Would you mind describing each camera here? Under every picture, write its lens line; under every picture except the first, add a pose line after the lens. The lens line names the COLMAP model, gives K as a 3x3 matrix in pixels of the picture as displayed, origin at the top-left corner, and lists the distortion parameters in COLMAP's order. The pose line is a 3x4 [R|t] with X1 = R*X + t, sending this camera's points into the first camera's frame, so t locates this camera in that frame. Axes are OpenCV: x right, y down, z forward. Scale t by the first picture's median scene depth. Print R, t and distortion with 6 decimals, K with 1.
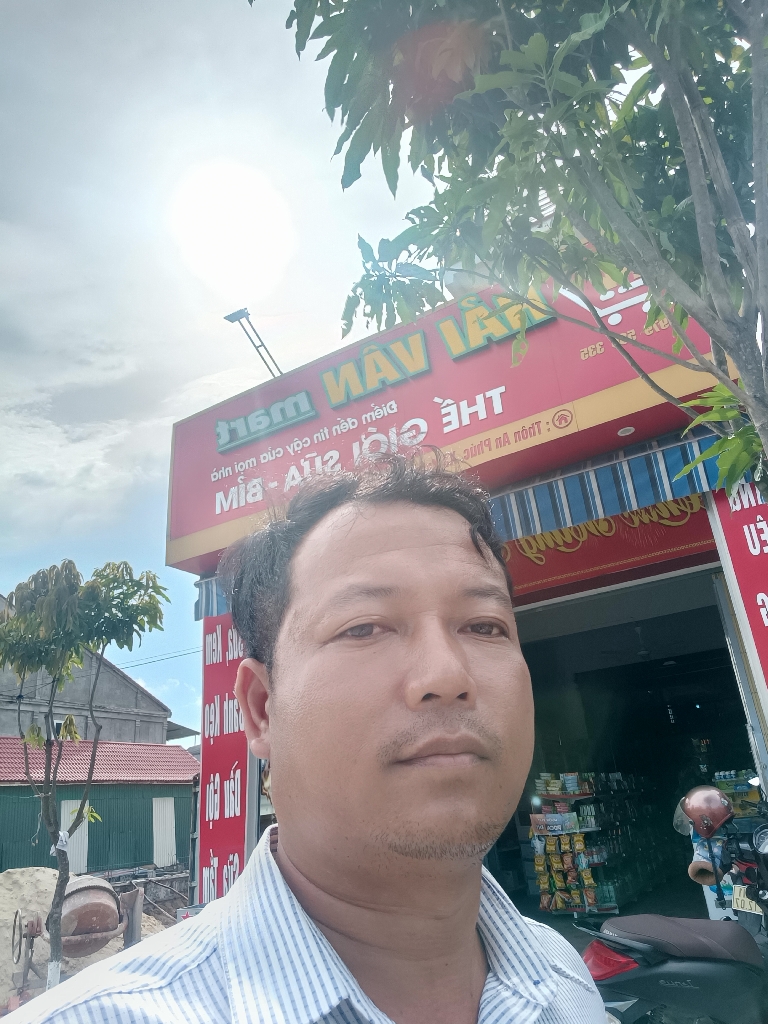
lens RADIAL K [[707.8, 0, 384.0], [0, 707.8, 512.0], [0, 0, 1]] dist [-0.047956, 0.002951]
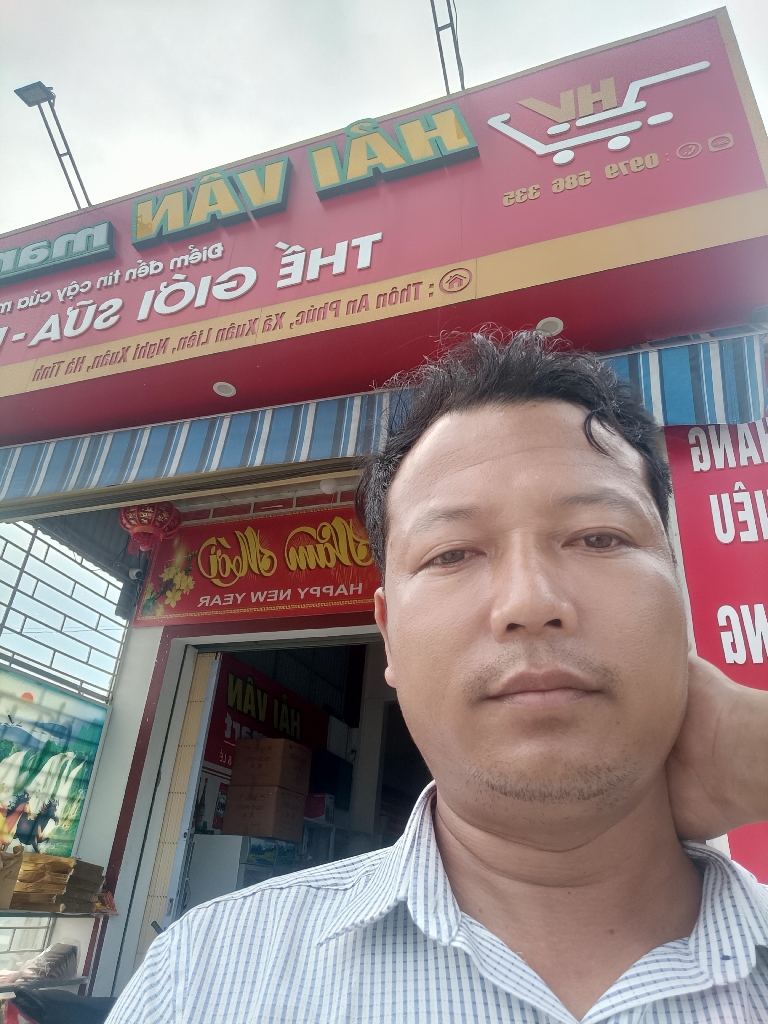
lens RADIAL K [[707.8, 0, 384.0], [0, 707.8, 512.0], [0, 0, 1]] dist [-0.047956, 0.002951]
pose [[0.973762, 0.212694, 0.080923, 0.171309], [-0.202677, 0.972276, -0.116625, 0.139951], [-0.103485, 0.097164, 0.989874, 0.381641]]
